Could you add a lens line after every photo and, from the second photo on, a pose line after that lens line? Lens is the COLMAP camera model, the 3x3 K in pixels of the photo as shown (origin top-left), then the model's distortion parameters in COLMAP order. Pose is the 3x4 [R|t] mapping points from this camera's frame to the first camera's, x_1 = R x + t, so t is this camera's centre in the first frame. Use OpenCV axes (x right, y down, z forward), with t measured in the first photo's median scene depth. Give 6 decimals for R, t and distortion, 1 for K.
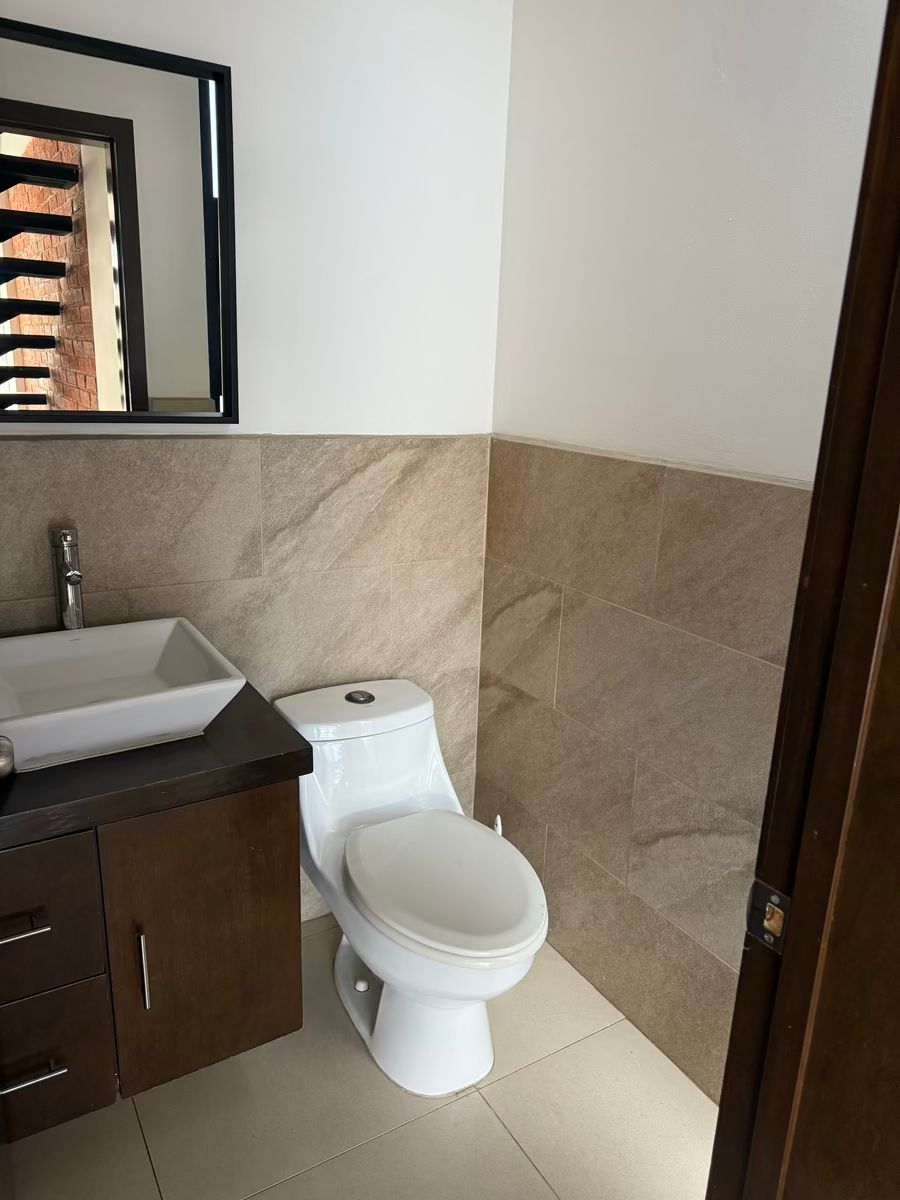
lens RADIAL K [[855.7, 0, 449.0], [0, 855.7, 600.2], [0, 0, 1]] dist [0.097055, -0.005227]
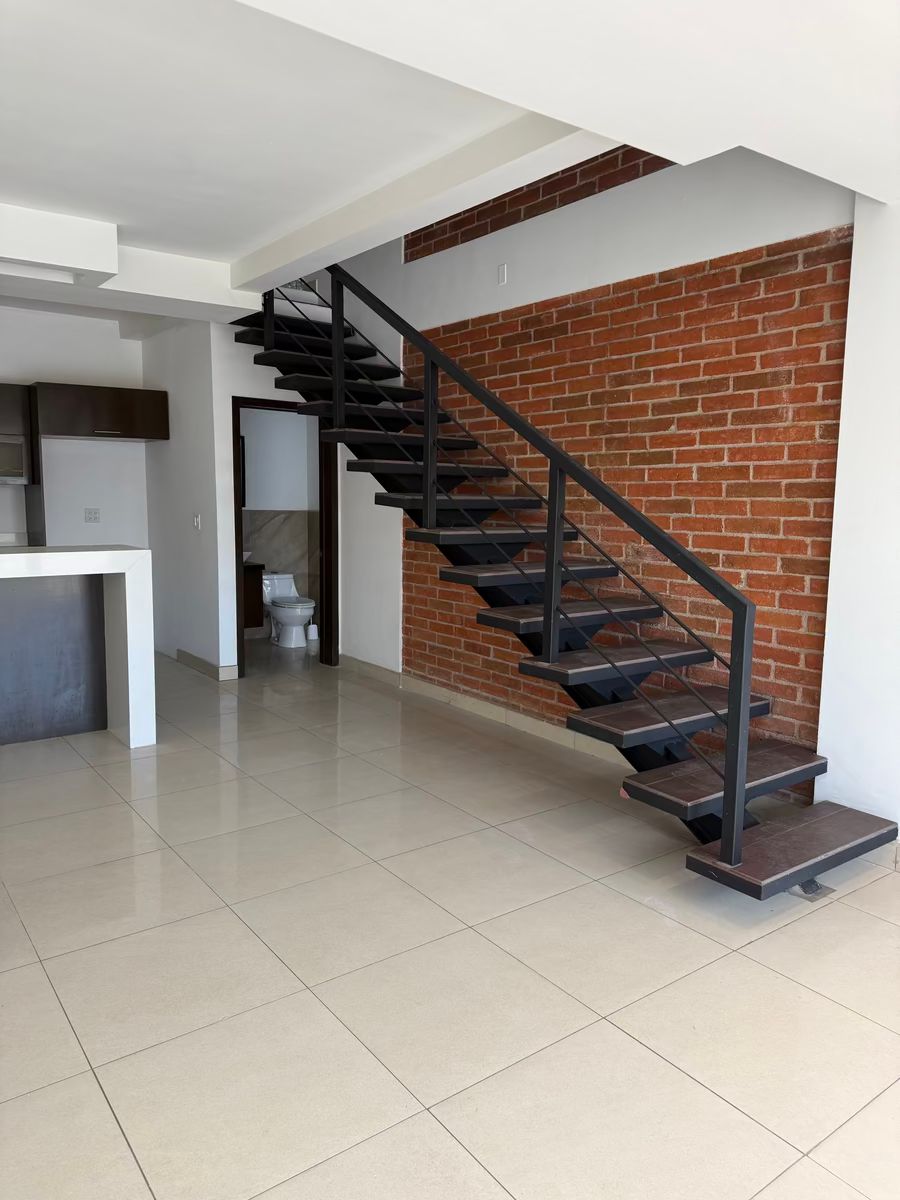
lens RADIAL K [[855.7, 0, 446.7], [0, 855.7, 601.9], [0, 0, 1]] dist [0.097055, -0.005227]
pose [[0.995169, -0.038312, 0.090397, 0.317595], [0.051425, 0.987722, -0.147515, 0.842476], [-0.083635, 0.151451, 0.984920, -2.887194]]
